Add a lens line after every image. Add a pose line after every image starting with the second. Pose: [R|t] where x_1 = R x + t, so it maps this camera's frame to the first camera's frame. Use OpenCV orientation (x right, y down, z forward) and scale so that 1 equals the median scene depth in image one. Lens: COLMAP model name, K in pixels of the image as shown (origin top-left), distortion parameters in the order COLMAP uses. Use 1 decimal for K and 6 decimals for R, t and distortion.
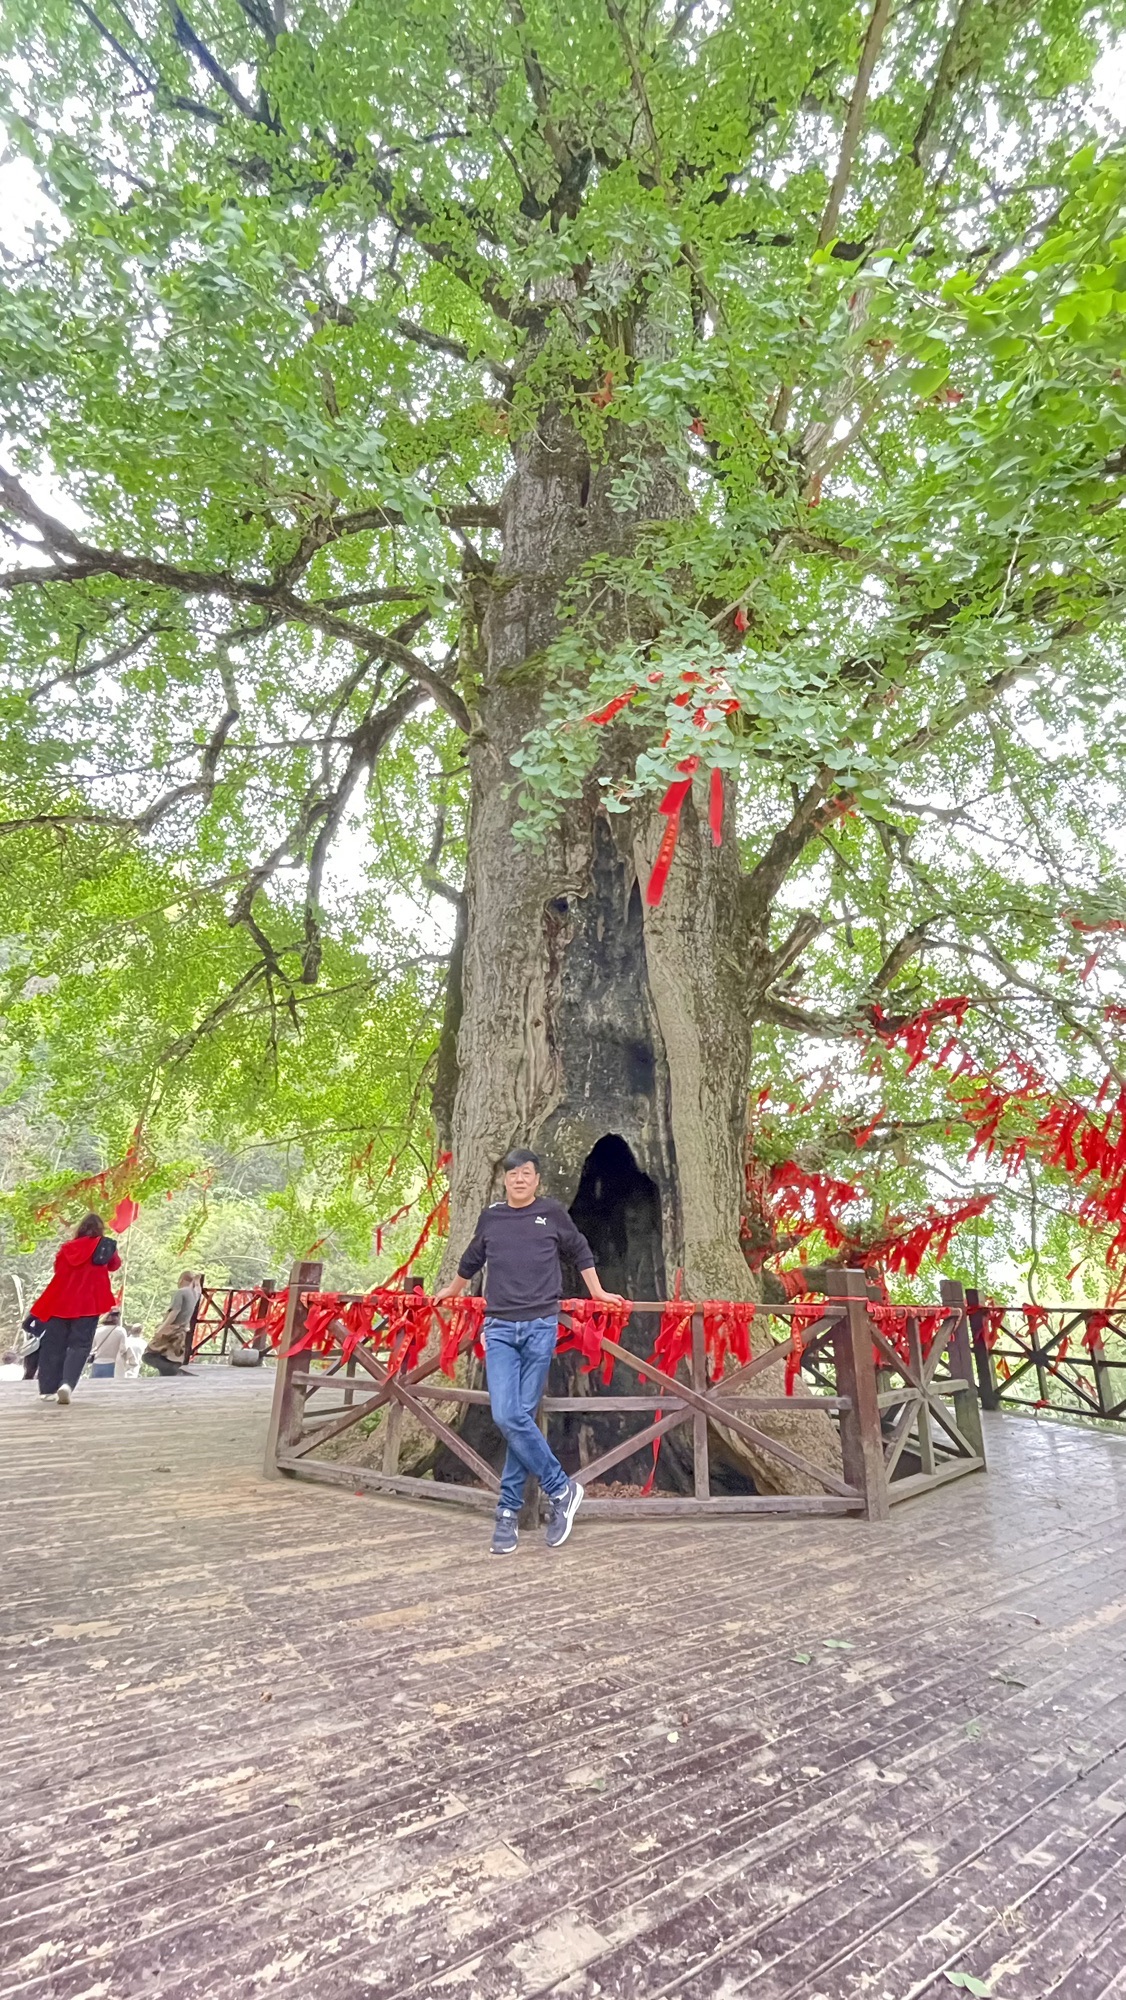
lens RADIAL K [[818.5, 0, 563.0], [0, 818.5, 1000.0], [0, 0, 1]] dist [-0.000577, -0.000086]
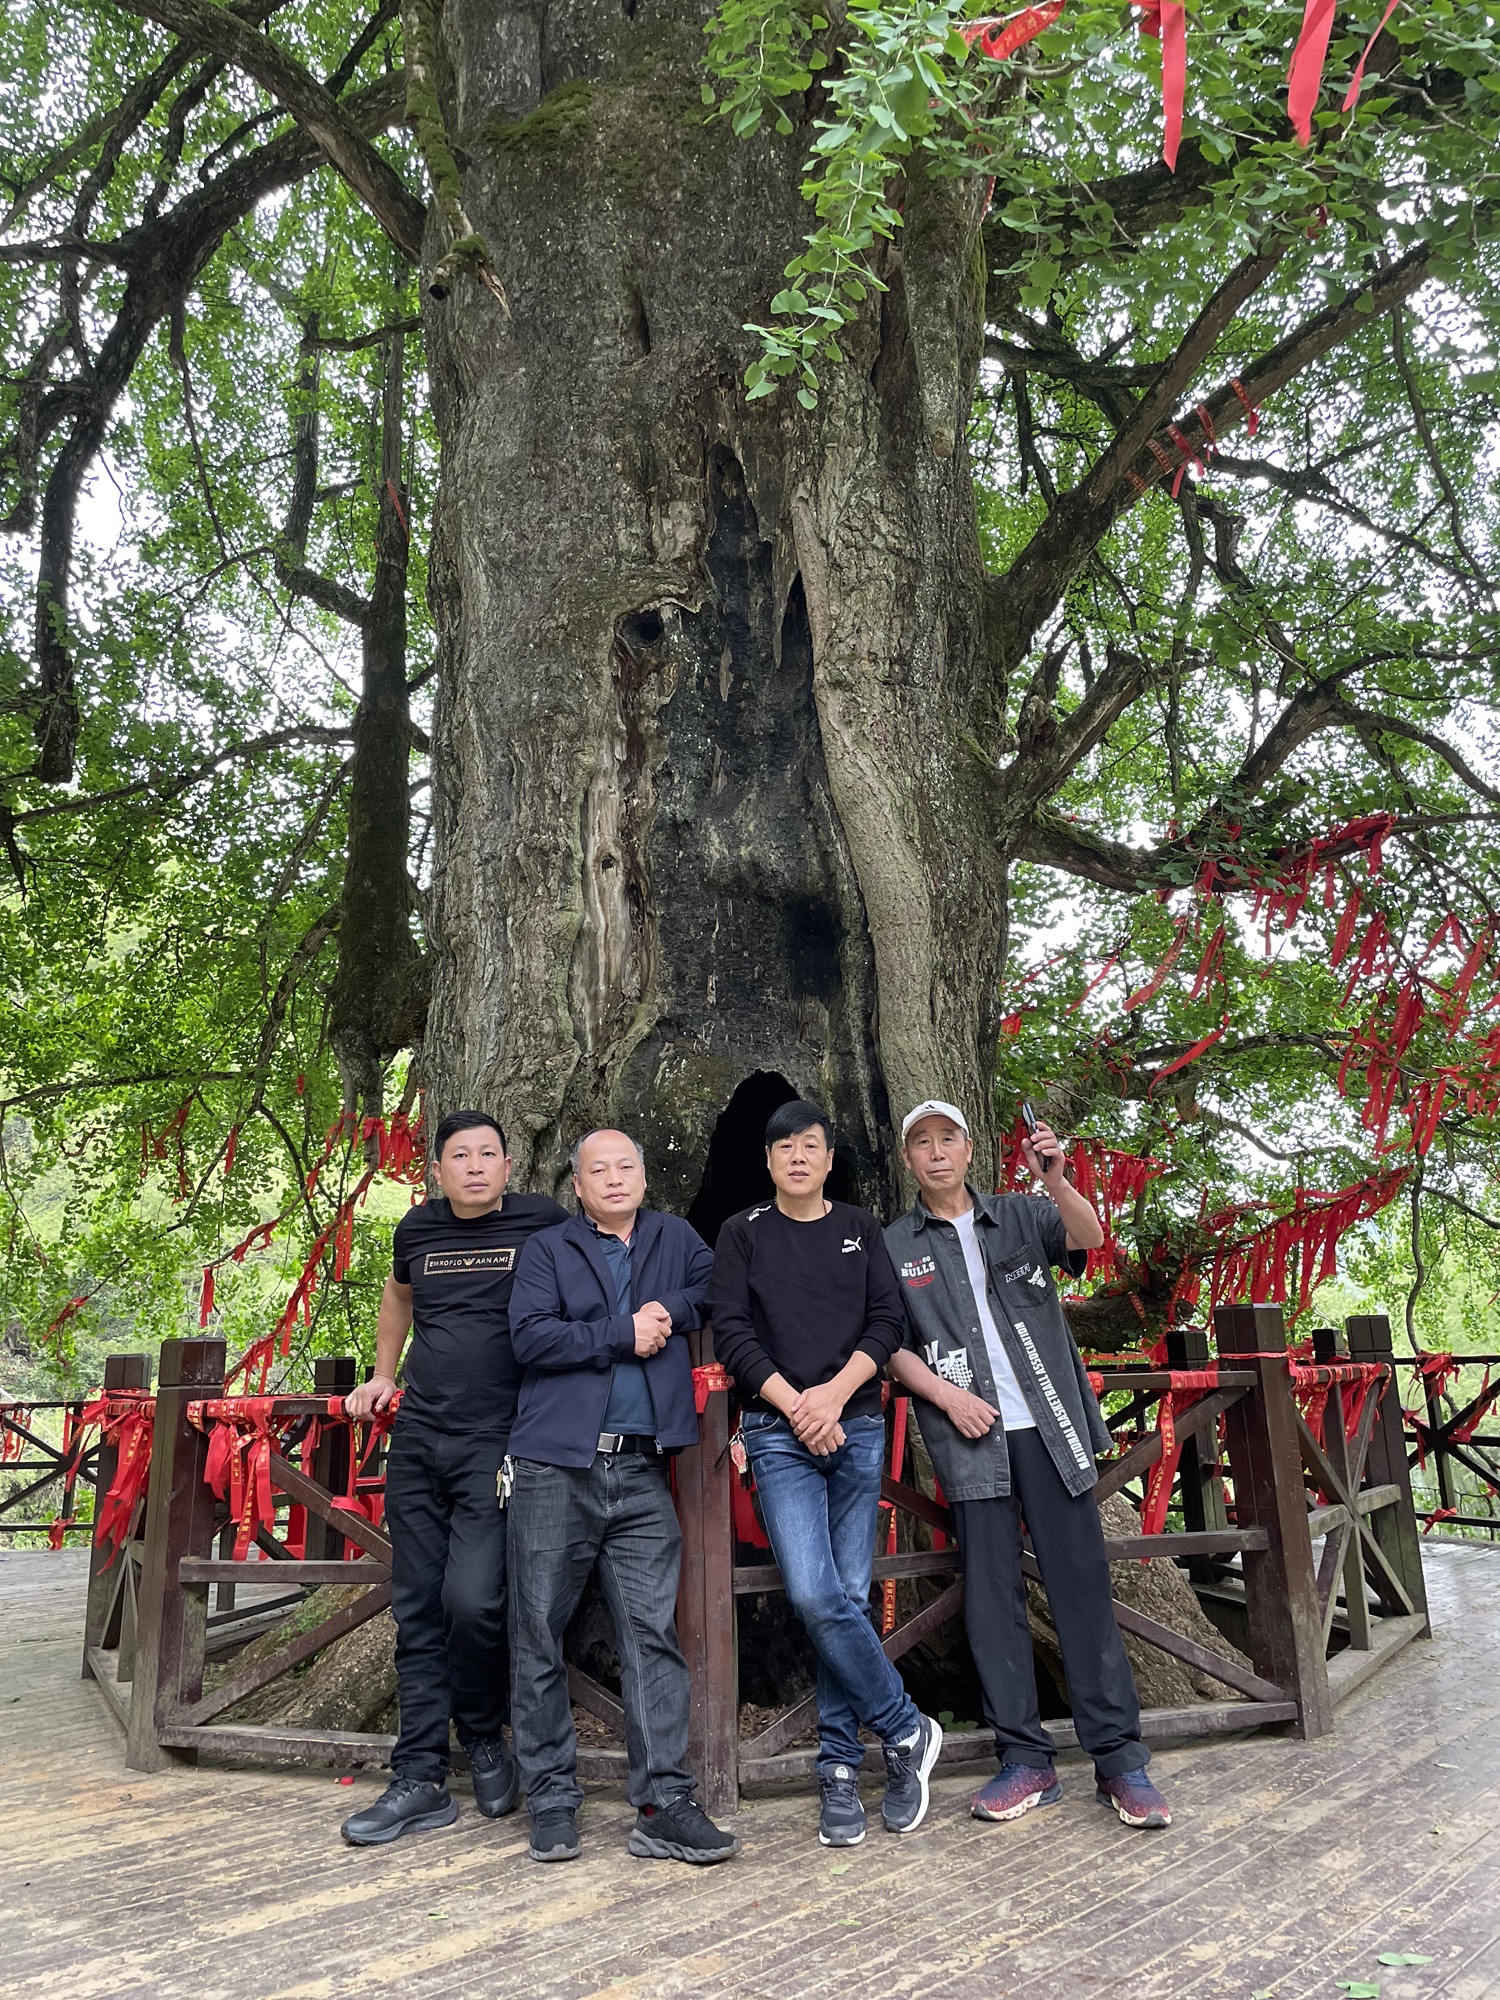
lens RADIAL K [[1519.2, 0, 750.0], [0, 1519.2, 1000.0], [0, 0, 1]] dist [0.104642, -0.132949]
pose [[0.984611, -0.011694, 0.174369, -0.108141], [-0.007362, 0.994097, 0.108243, 0.010660], [-0.174606, -0.107861, 0.978713, 0.045625]]
